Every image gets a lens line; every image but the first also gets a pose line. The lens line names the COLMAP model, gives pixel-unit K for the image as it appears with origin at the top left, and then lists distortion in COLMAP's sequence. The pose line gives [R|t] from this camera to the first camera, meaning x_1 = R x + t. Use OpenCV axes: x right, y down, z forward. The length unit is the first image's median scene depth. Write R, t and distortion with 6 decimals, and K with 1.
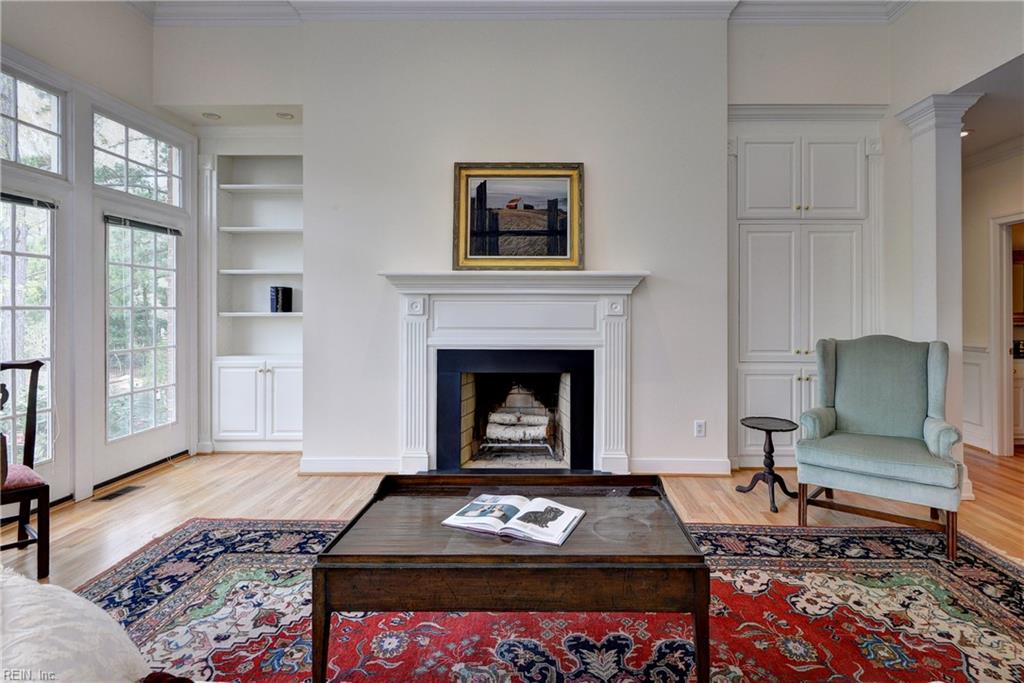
lens RADIAL K [[497.0, 0, 566.3], [0, 497.0, 306.4], [0, 0, 1]] dist [0.007790, -0.002868]
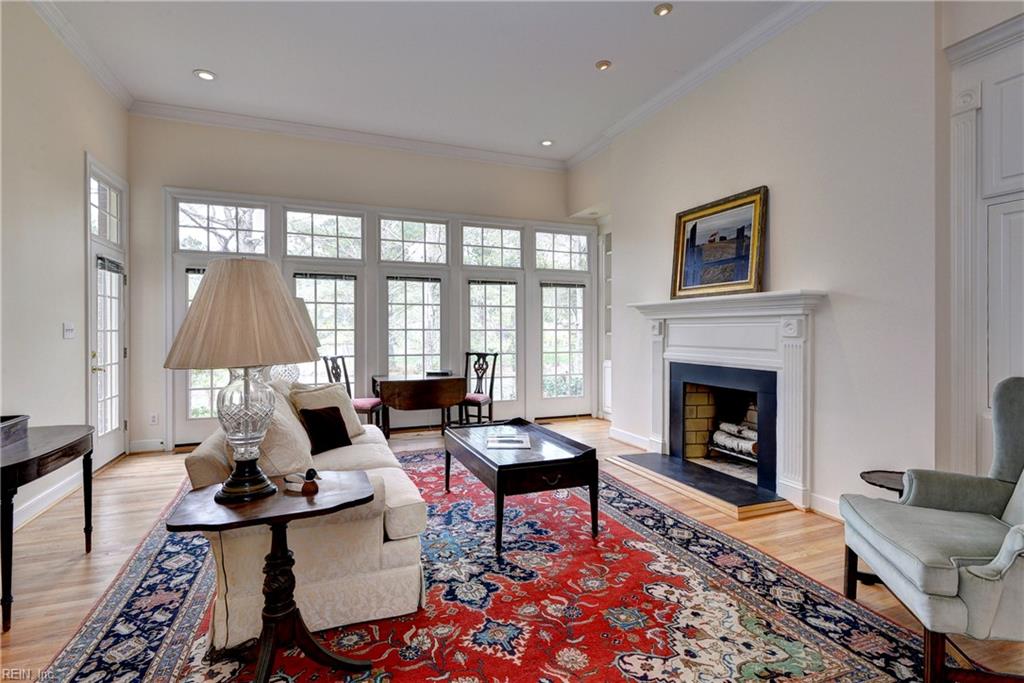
lens RADIAL K [[497.0, 0, 519.1], [0, 497.0, 335.6], [0, 0, 1]] dist [0.007790, -0.002868]
pose [[0.378740, 0.009350, -0.925456, 0.799786], [0.001769, 0.999940, 0.010827, 0.004332], [0.925501, -0.005738, 0.378701, 0.157692]]
